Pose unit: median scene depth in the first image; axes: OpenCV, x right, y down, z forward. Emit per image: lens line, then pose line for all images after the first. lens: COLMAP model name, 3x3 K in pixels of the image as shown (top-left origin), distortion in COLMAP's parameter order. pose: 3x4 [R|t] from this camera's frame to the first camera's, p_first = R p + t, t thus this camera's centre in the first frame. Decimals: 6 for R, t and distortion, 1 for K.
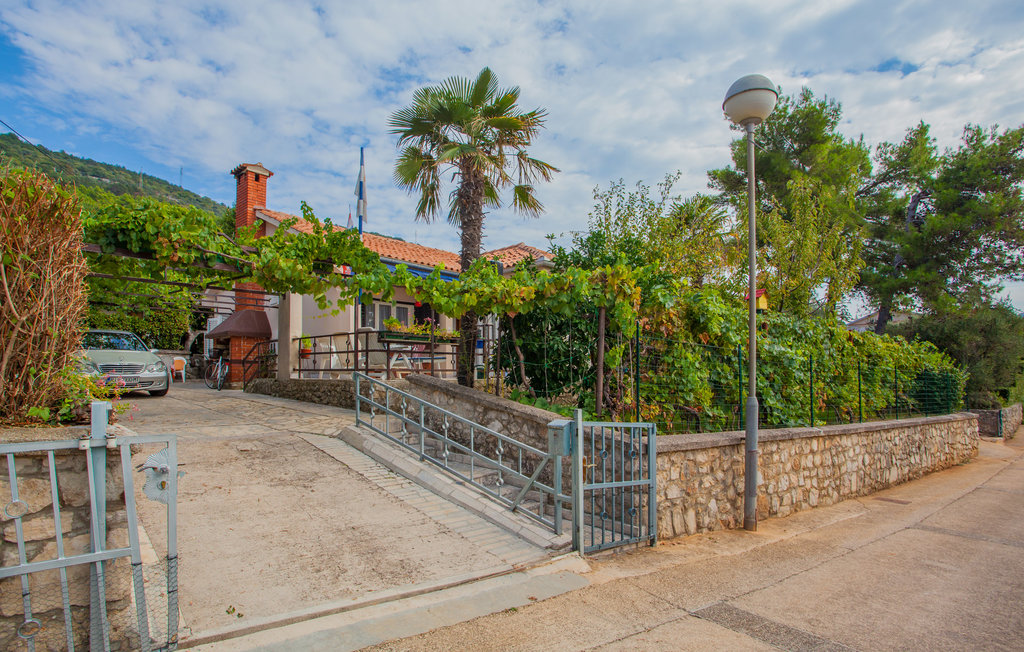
lens RADIAL K [[513.7, 0, 507.4], [0, 513.7, 331.6], [0, 0, 1]] dist [0.002378, 0.002618]
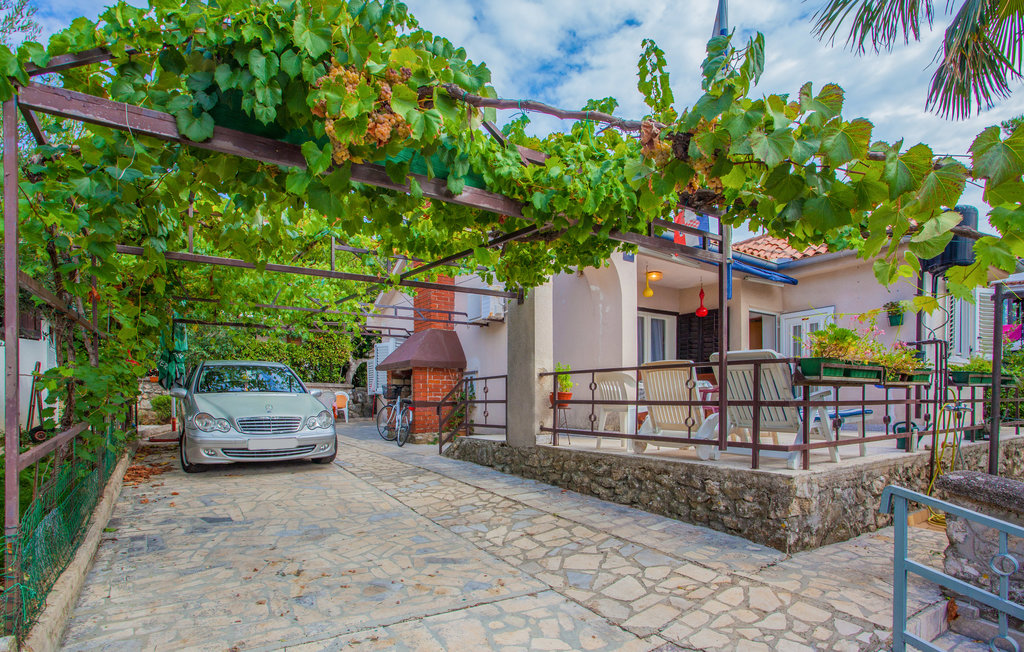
lens RADIAL K [[513.7, 0, 545.7], [0, 513.7, 351.9], [0, 0, 1]] dist [0.002378, 0.002618]
pose [[0.984697, -0.019500, -0.173179, -0.240748], [0.018686, 0.999805, -0.006328, -0.004444], [0.173269, 0.002995, 0.984870, 0.345103]]
